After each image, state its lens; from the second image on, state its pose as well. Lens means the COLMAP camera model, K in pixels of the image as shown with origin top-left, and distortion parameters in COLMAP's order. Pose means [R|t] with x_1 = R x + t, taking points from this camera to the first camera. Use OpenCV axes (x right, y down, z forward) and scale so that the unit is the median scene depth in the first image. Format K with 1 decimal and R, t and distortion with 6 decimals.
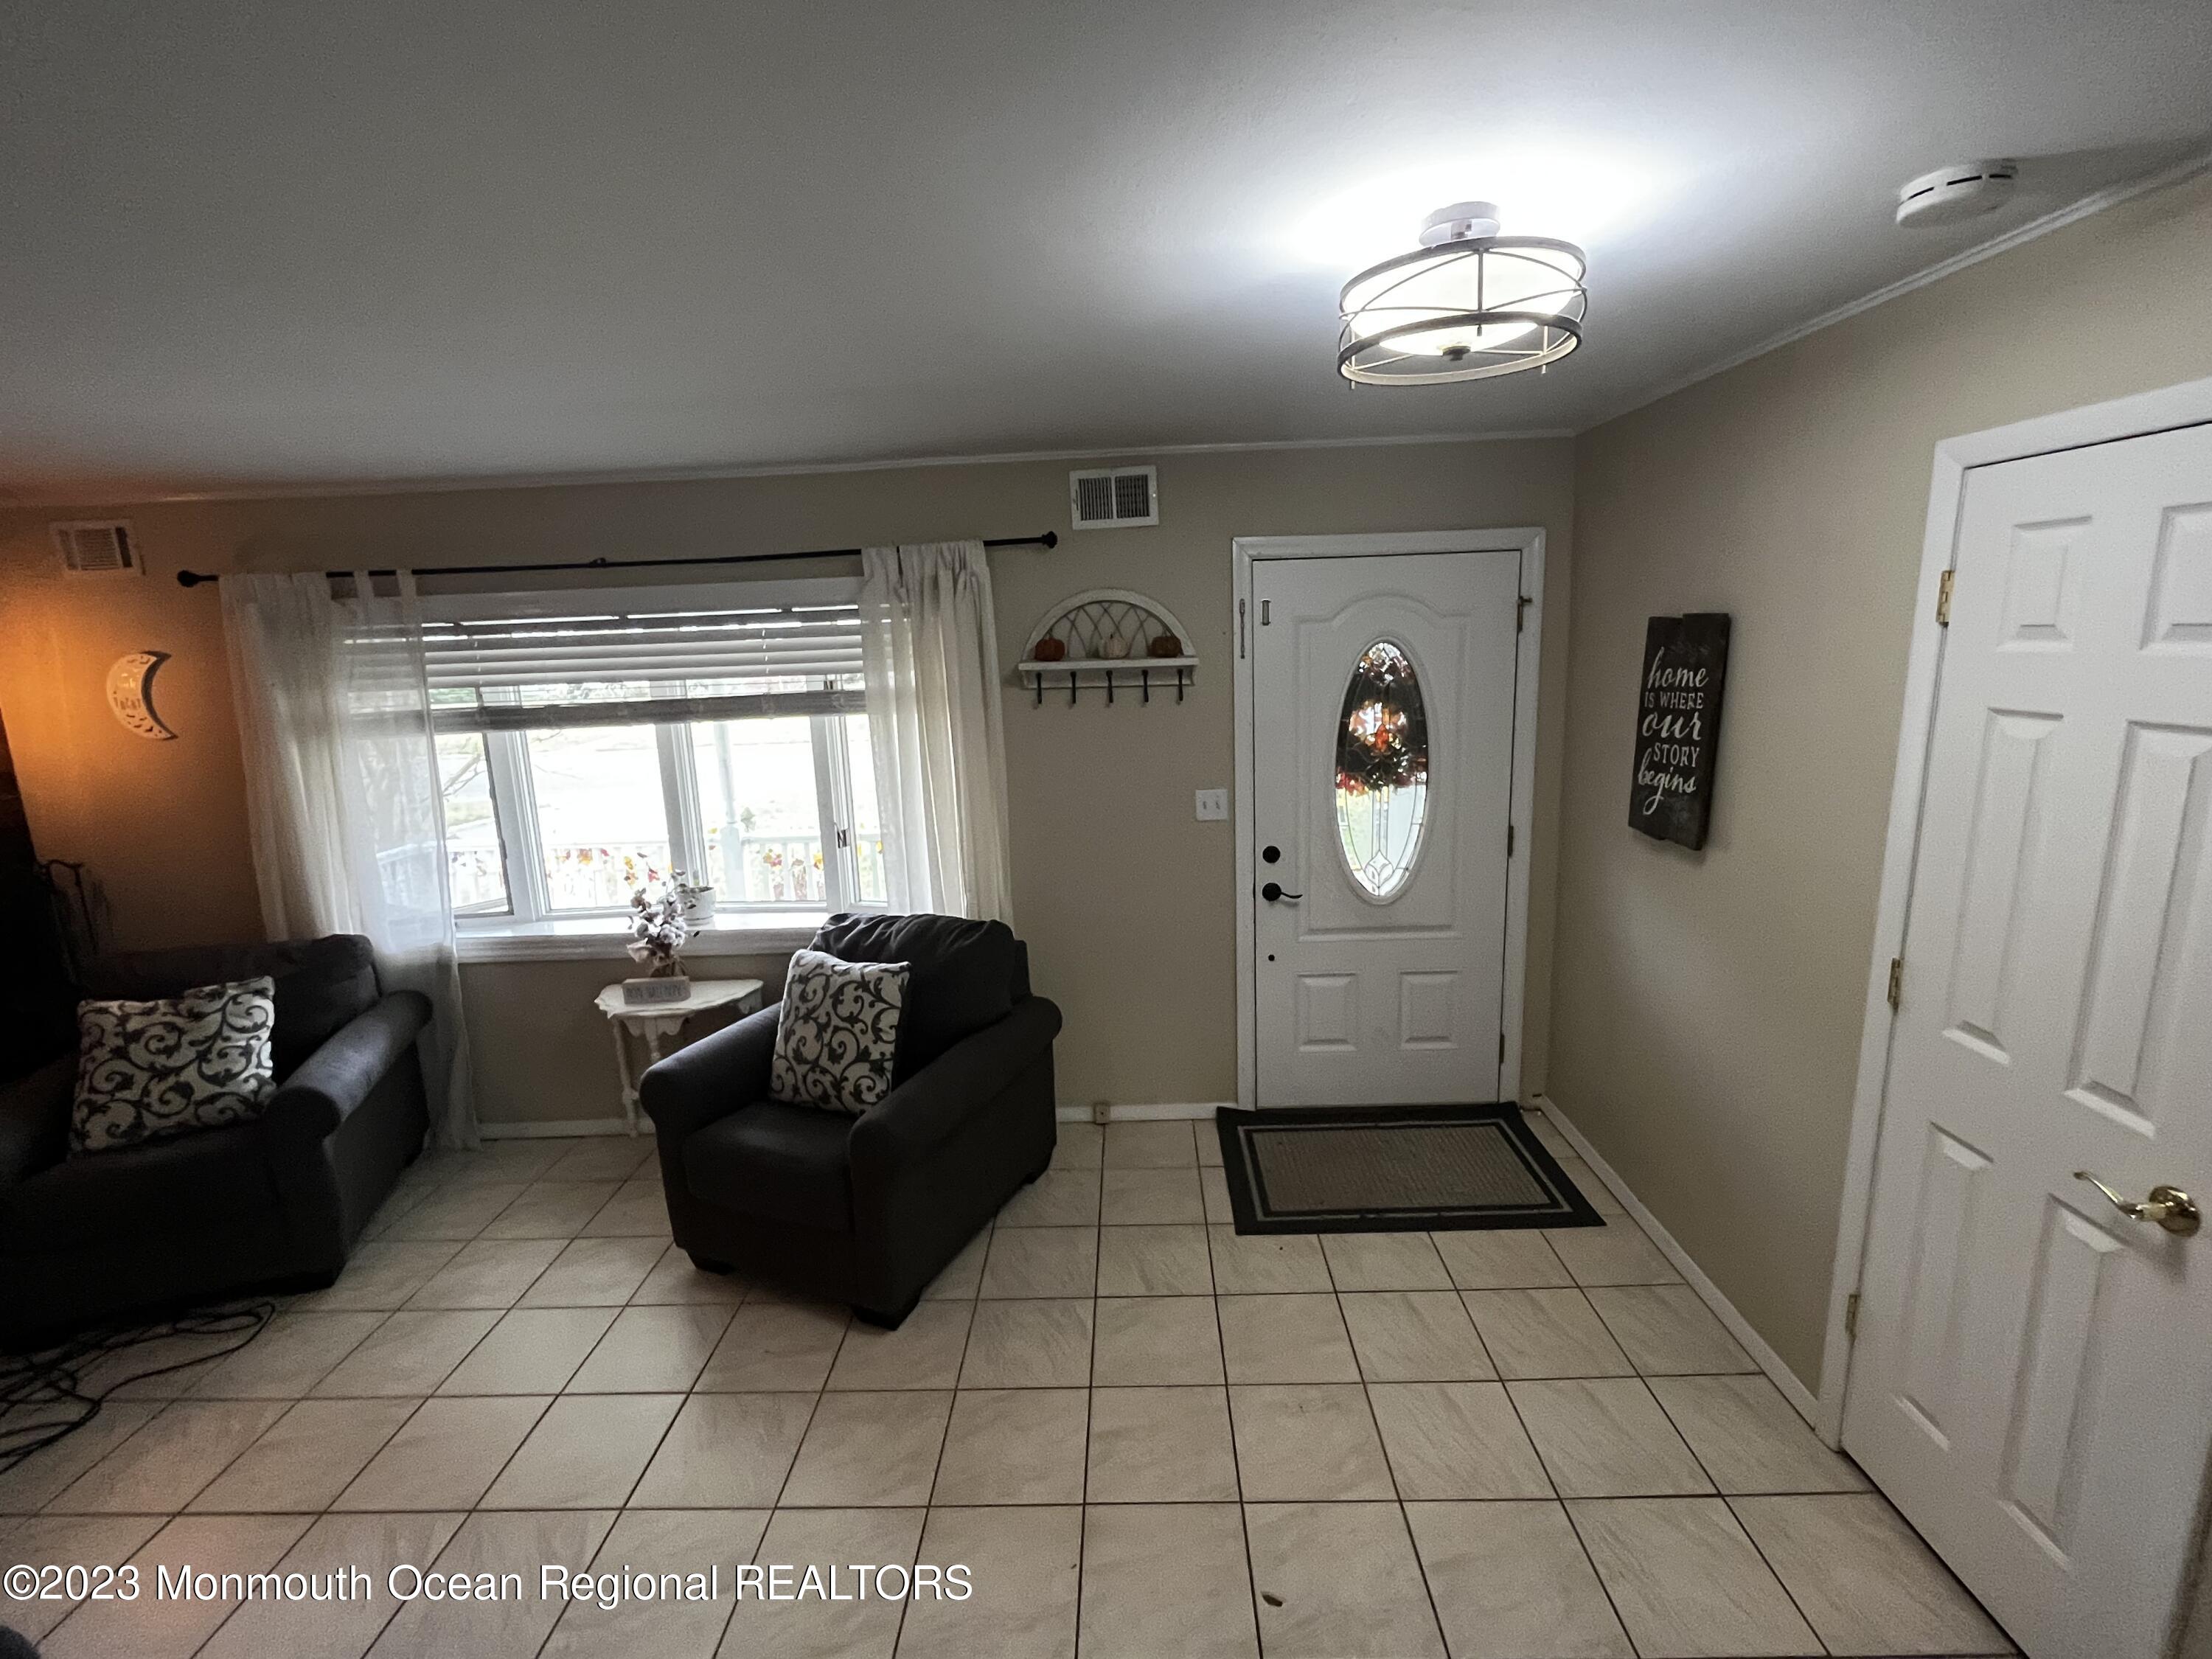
lens RADIAL K [[985.2, 0, 1108.4], [0, 985.2, 827.6], [0, 0, 1]] dist [-0.000678, -0.000811]
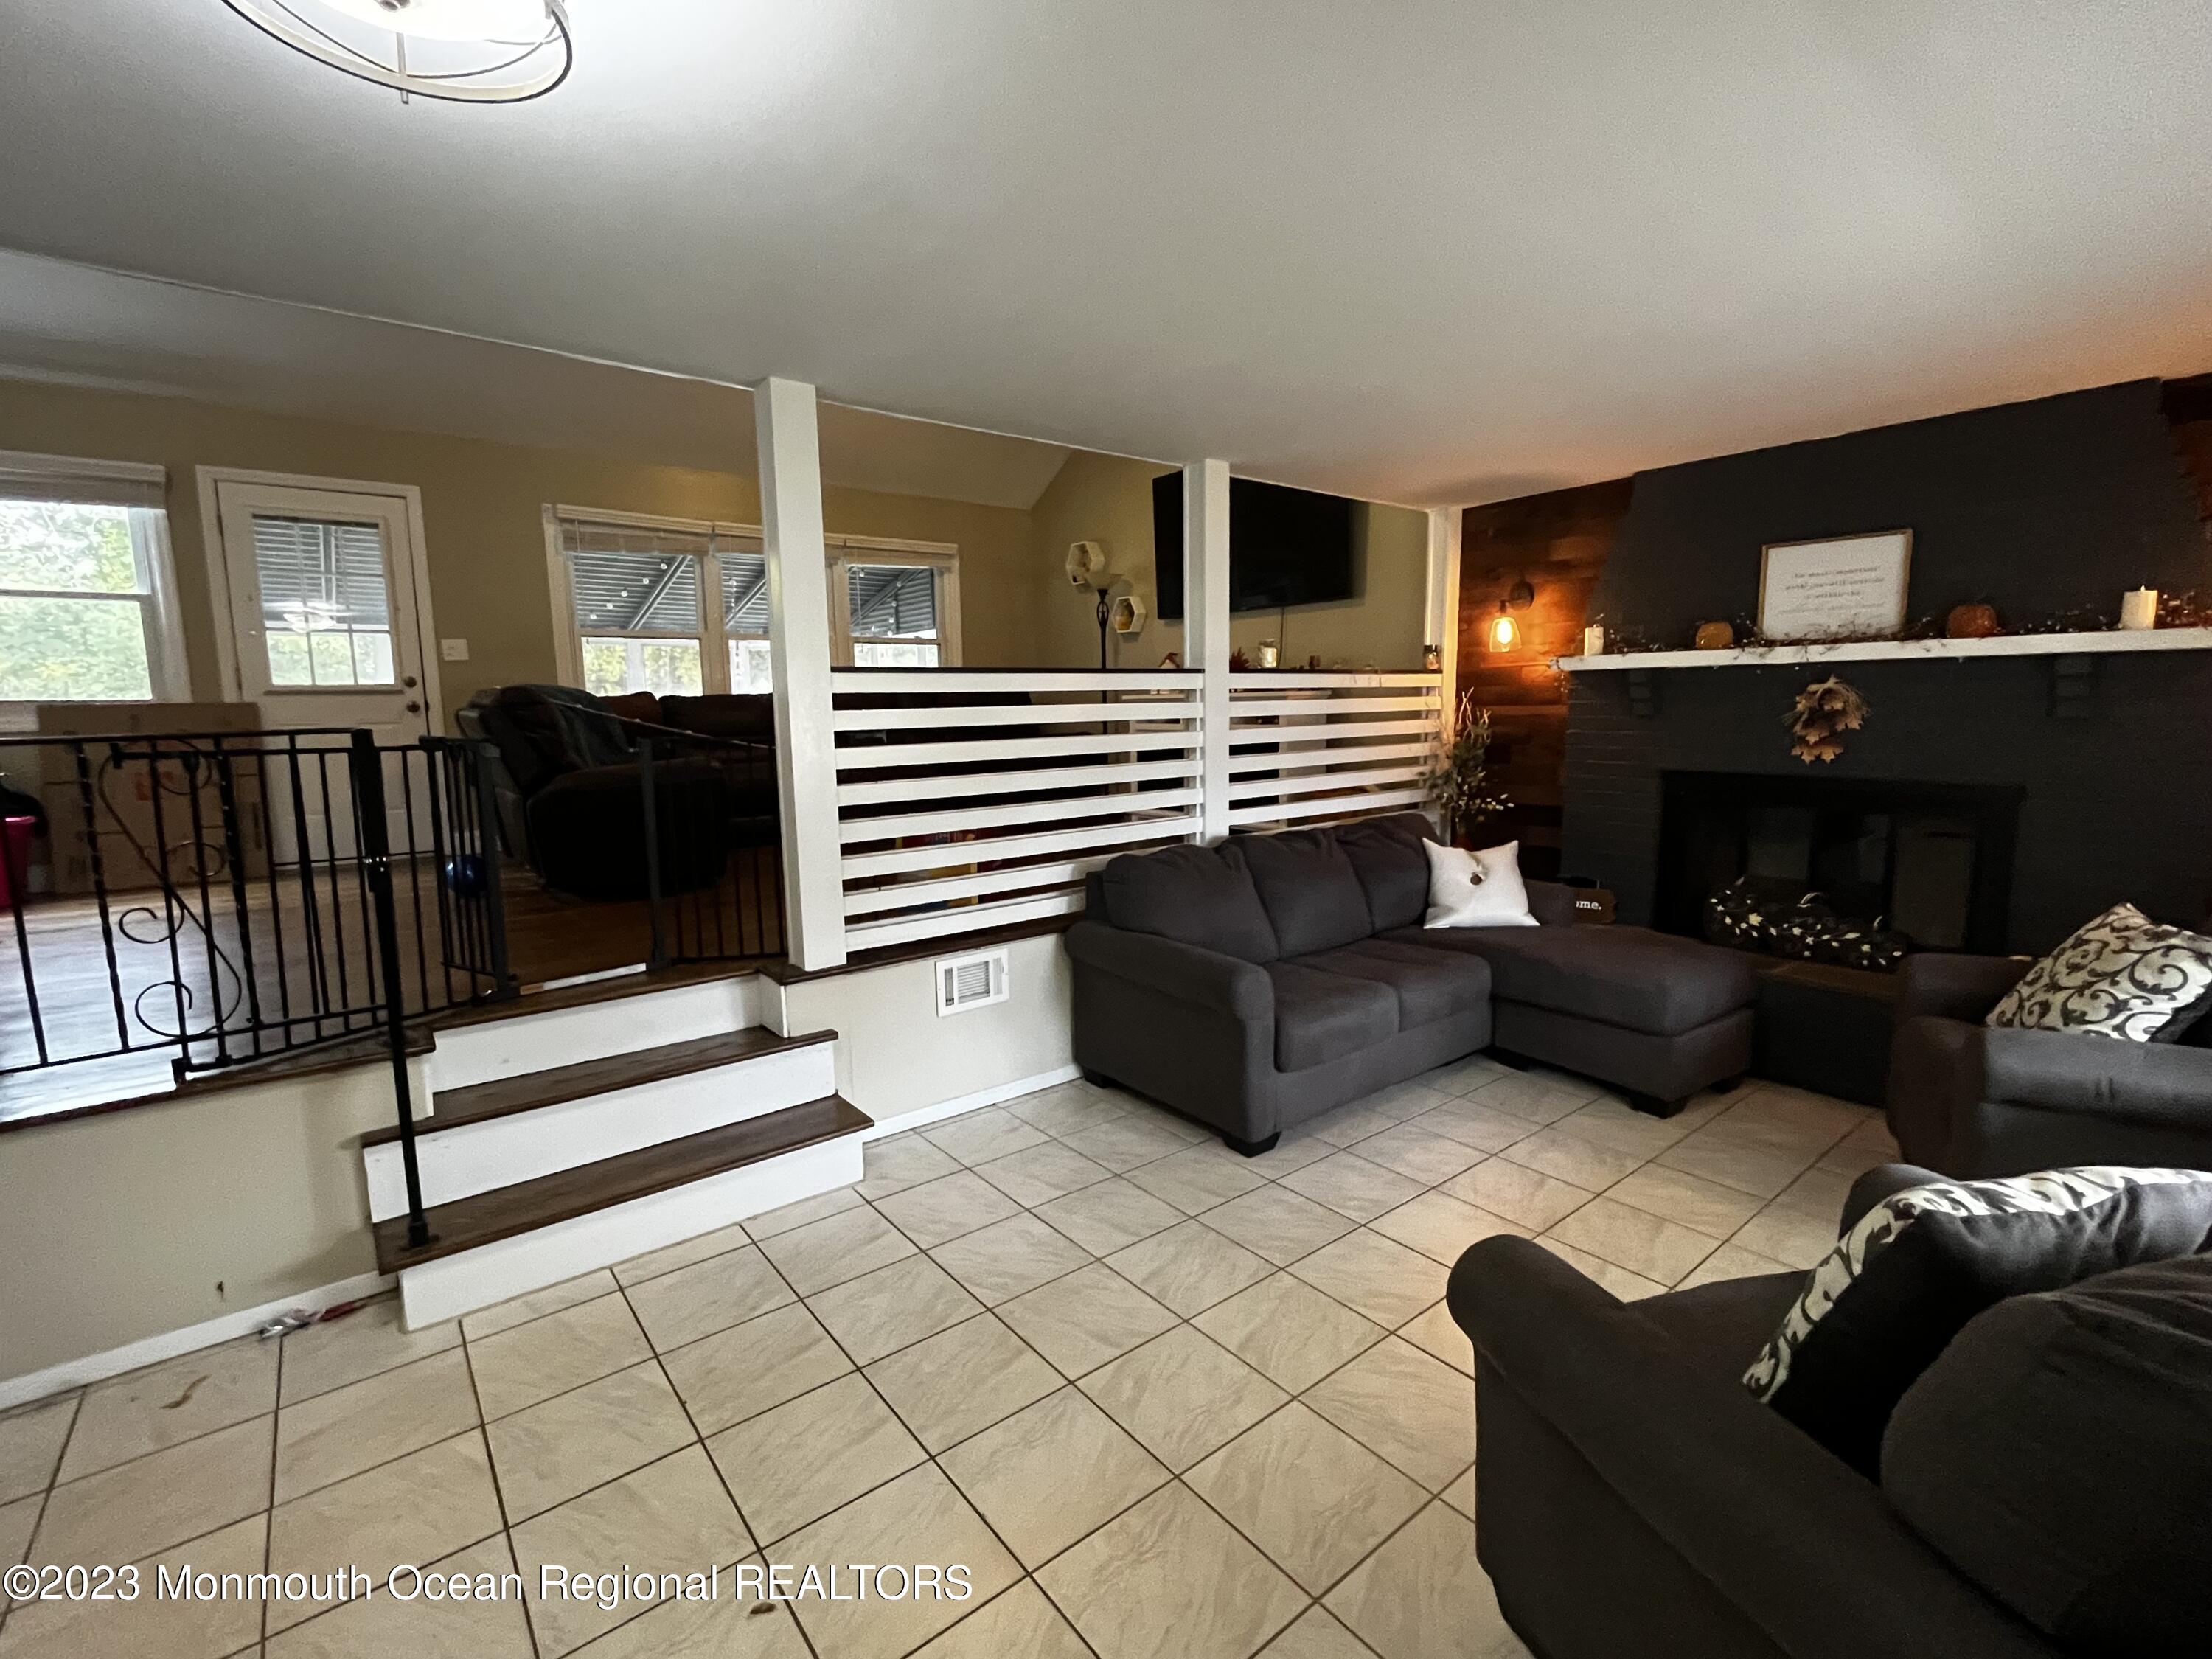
lens RADIAL K [[985.2, 0, 1108.4], [0, 985.2, 827.6], [0, 0, 1]] dist [-0.000678, -0.000811]
pose [[-0.765019, 0.130285, -0.630692, 0.251265], [-0.081317, 0.951943, 0.295283, -0.084466], [0.638854, 0.277183, -0.717660, 1.039578]]
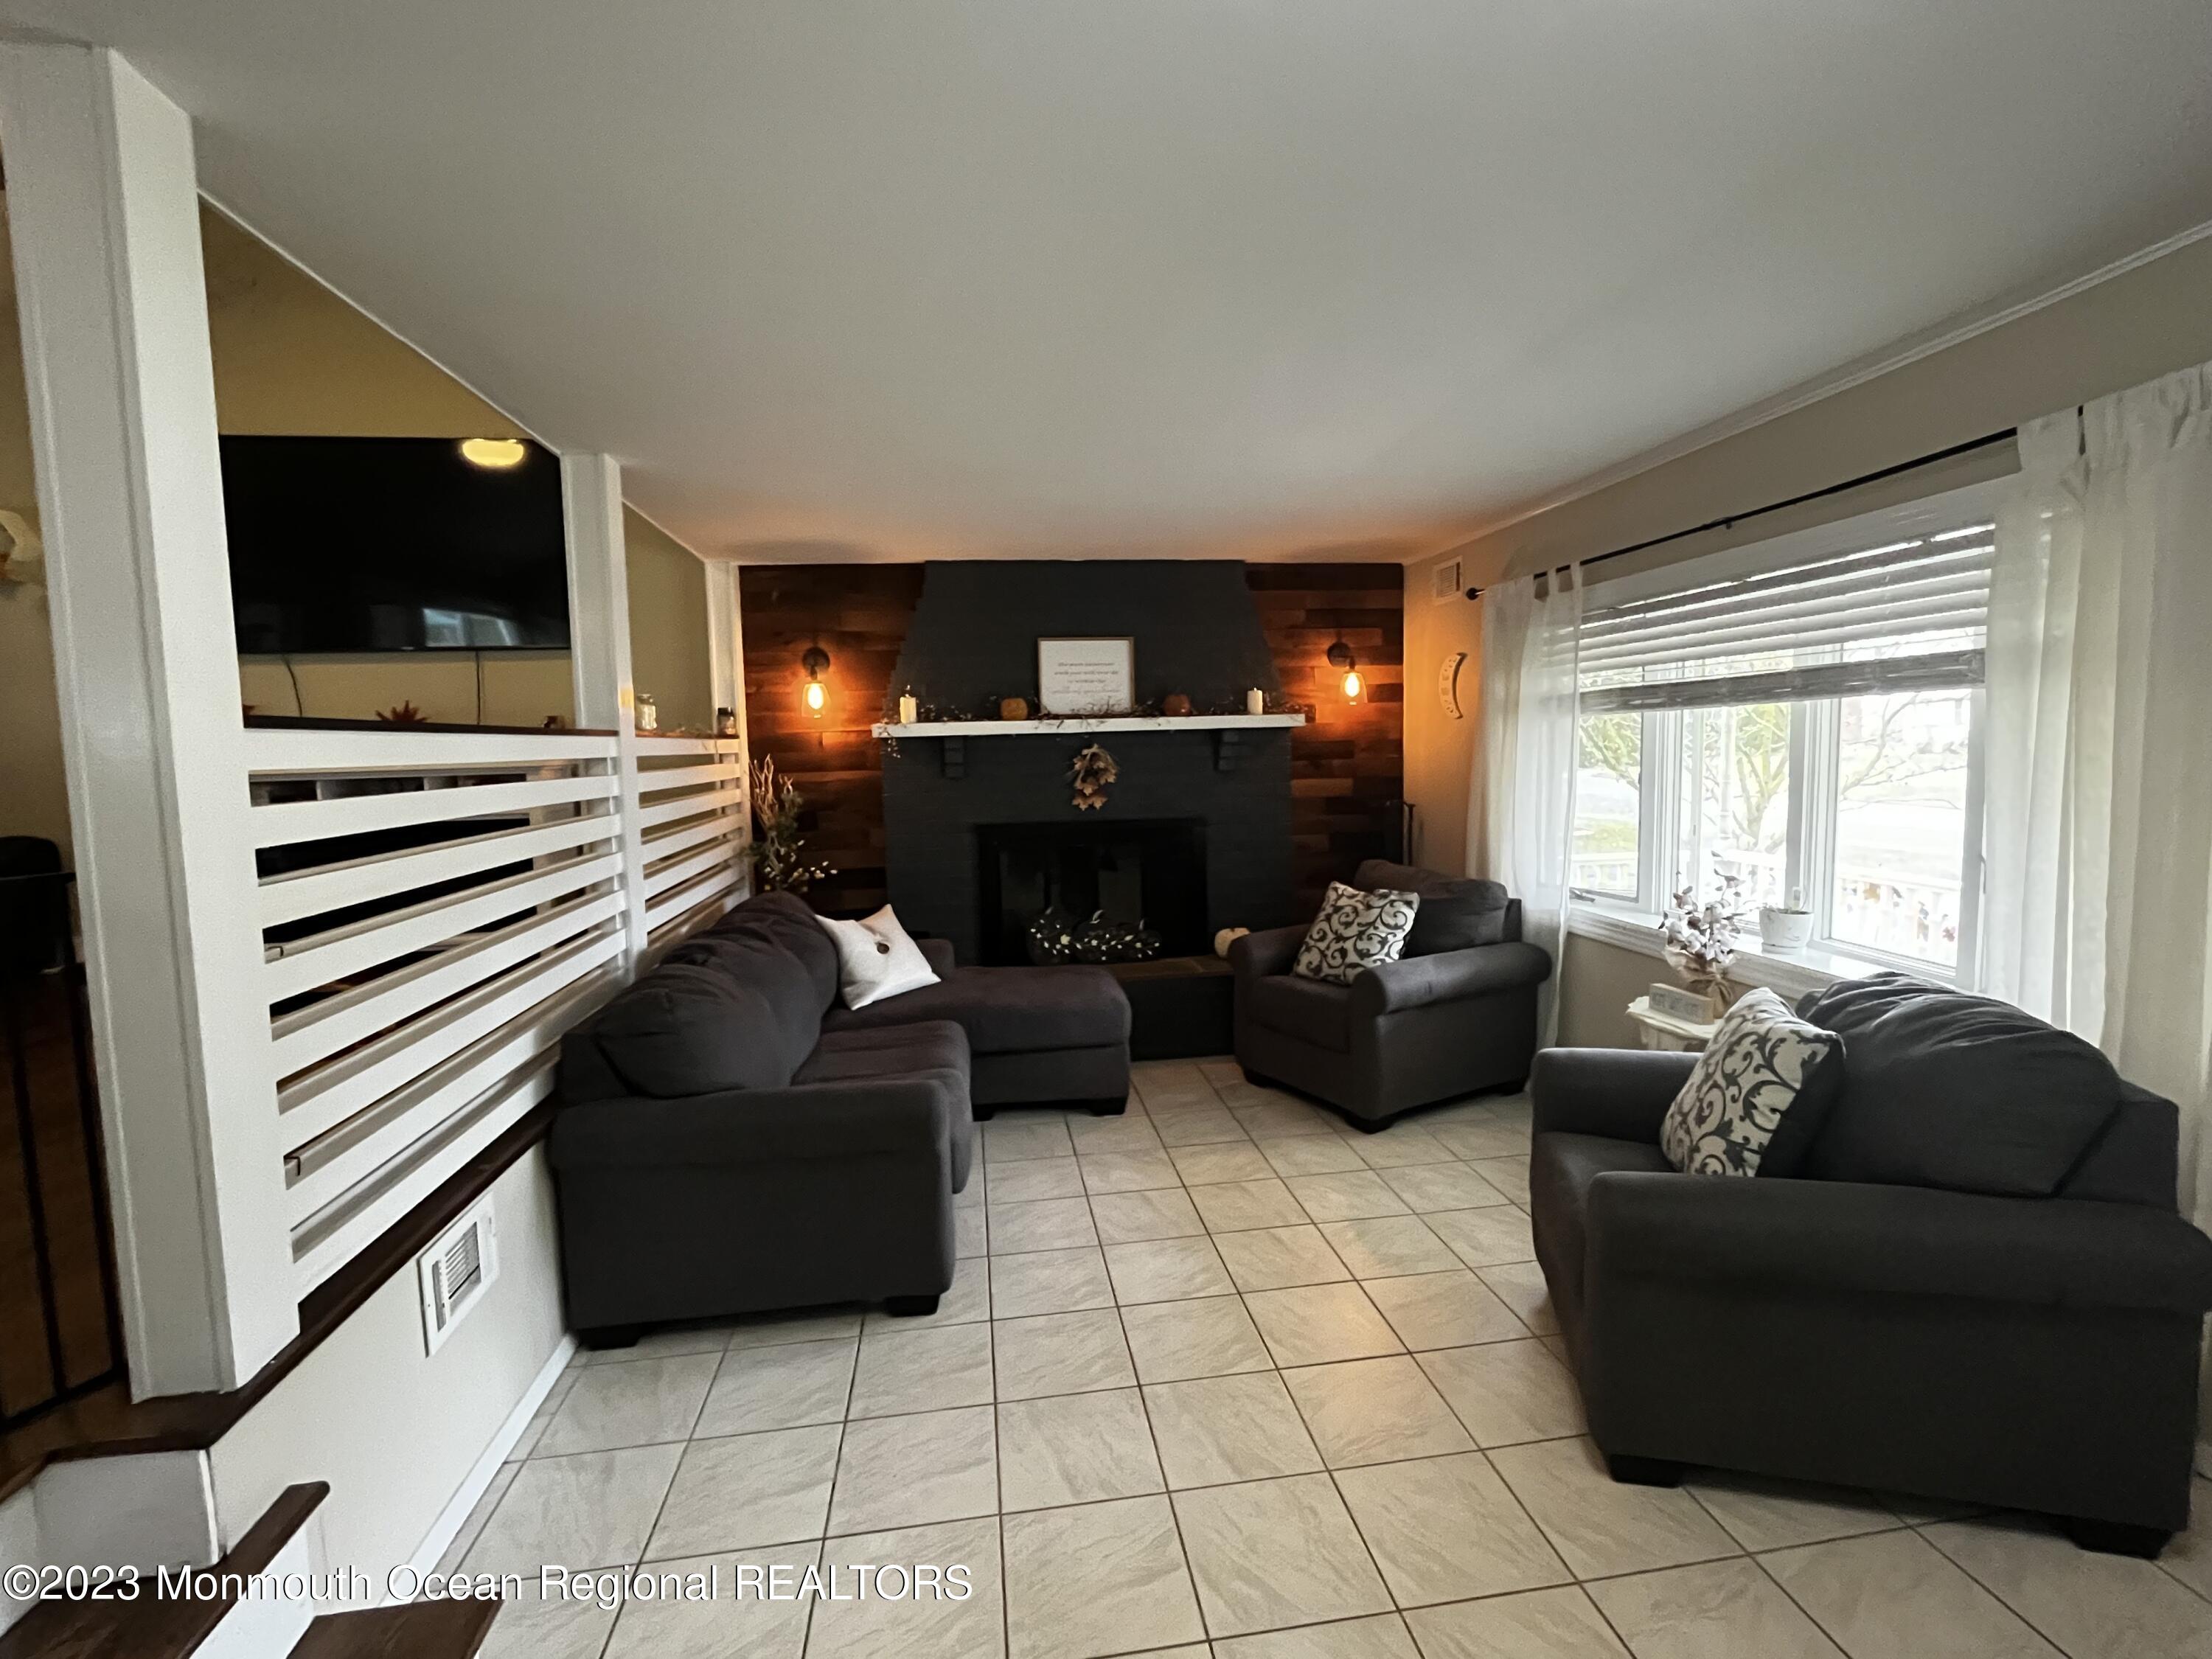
lens RADIAL K [[985.2, 0, 1108.4], [0, 985.2, 827.6], [0, 0, 1]] dist [-0.000678, -0.000811]
pose [[0.167264, 0.114272, -0.979267, 0.355877], [-0.170809, 0.981599, 0.085369, 0.027533], [0.971003, 0.152988, 0.183705, 0.383716]]
